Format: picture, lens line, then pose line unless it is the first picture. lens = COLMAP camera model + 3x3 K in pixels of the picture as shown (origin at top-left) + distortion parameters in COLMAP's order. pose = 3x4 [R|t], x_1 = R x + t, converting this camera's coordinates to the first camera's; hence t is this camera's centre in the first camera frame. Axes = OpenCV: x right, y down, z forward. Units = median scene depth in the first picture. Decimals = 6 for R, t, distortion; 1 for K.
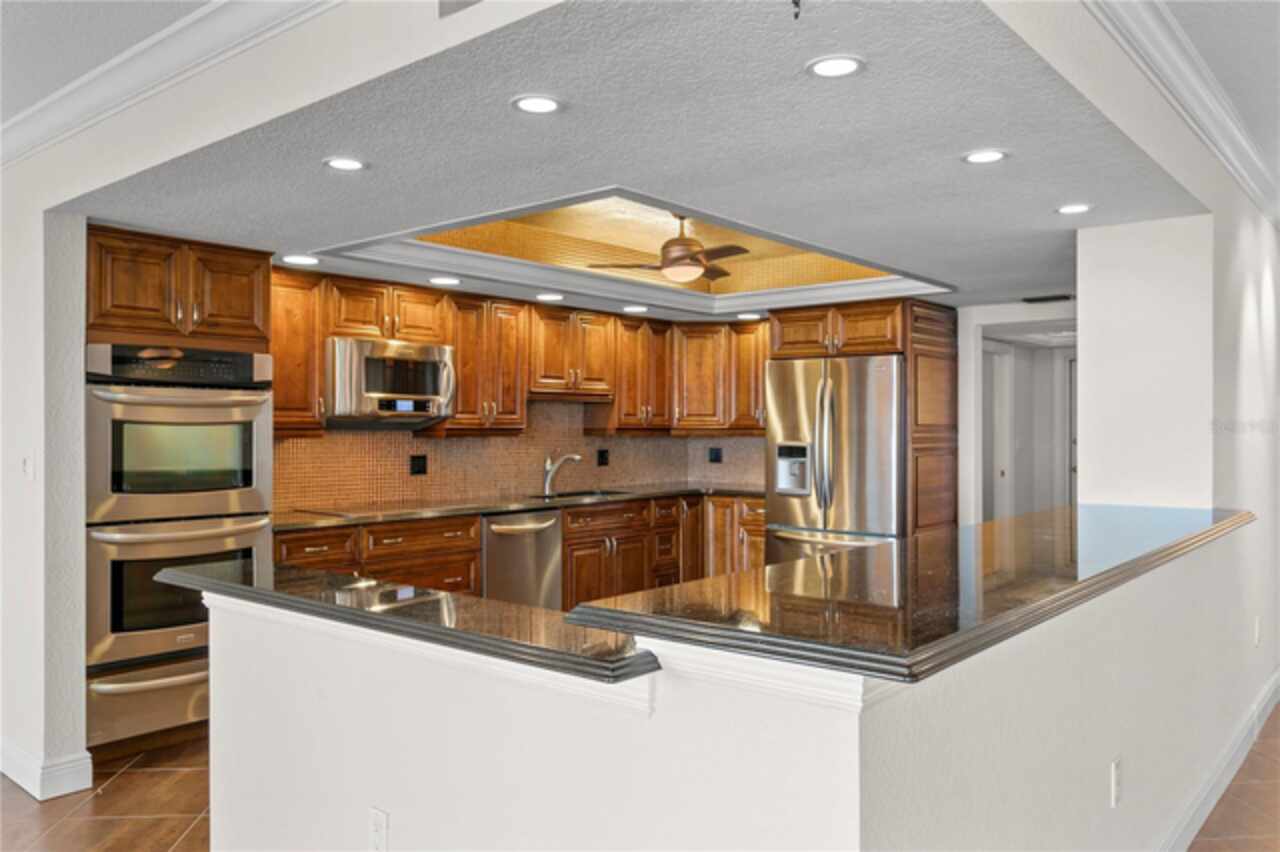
lens RADIAL K [[976.6, 0, 638.8], [0, 976.6, 424.7], [0, 0, 1]] dist [0.047680, -0.002055]
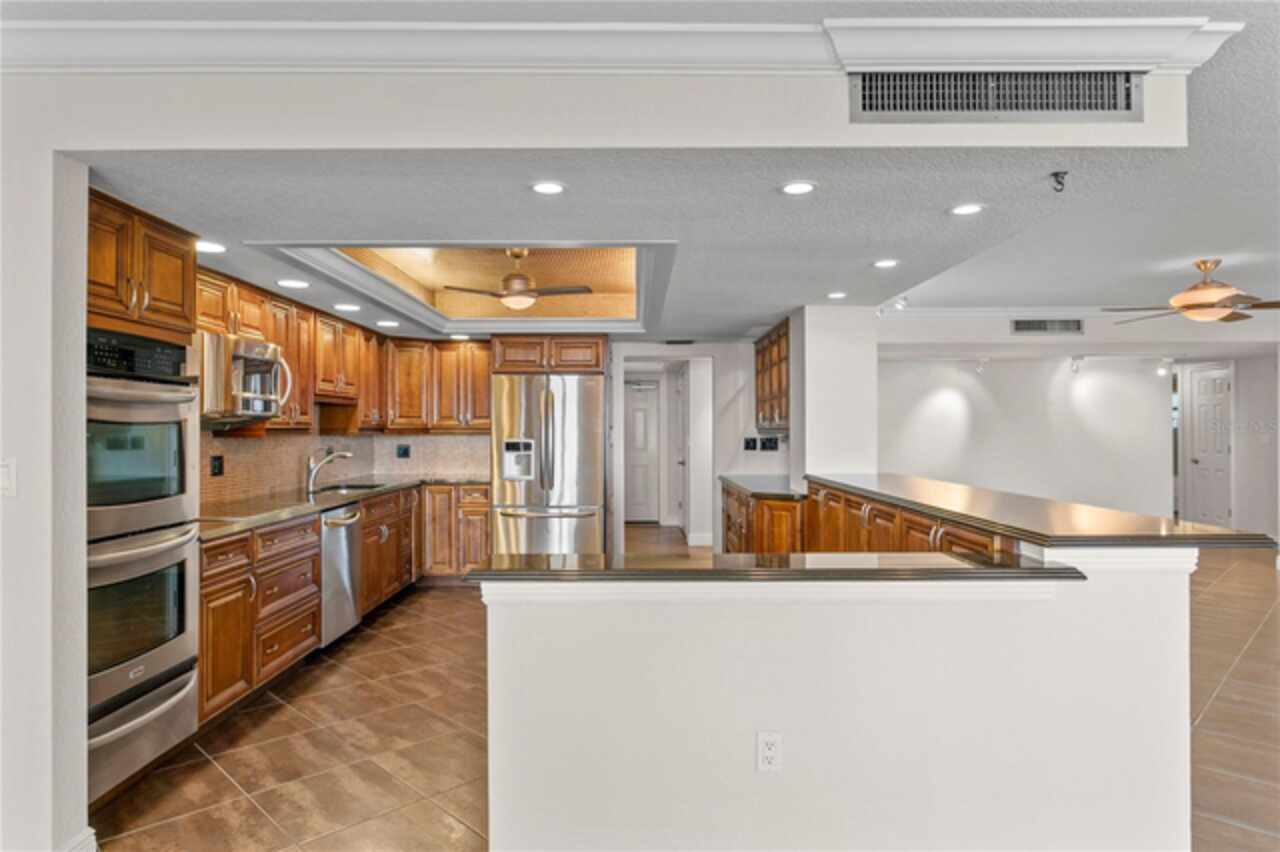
lens RADIAL K [[775.1, 0, 640.4], [0, 775.1, 428.5], [0, 0, 1]] dist [0.035720, 0.000403]
pose [[0.763394, -0.000959, 0.645933, -0.369142], [-0.000392, 0.999998, 0.001947, 0.002007], [-0.645933, -0.001740, 0.763392, 0.117690]]
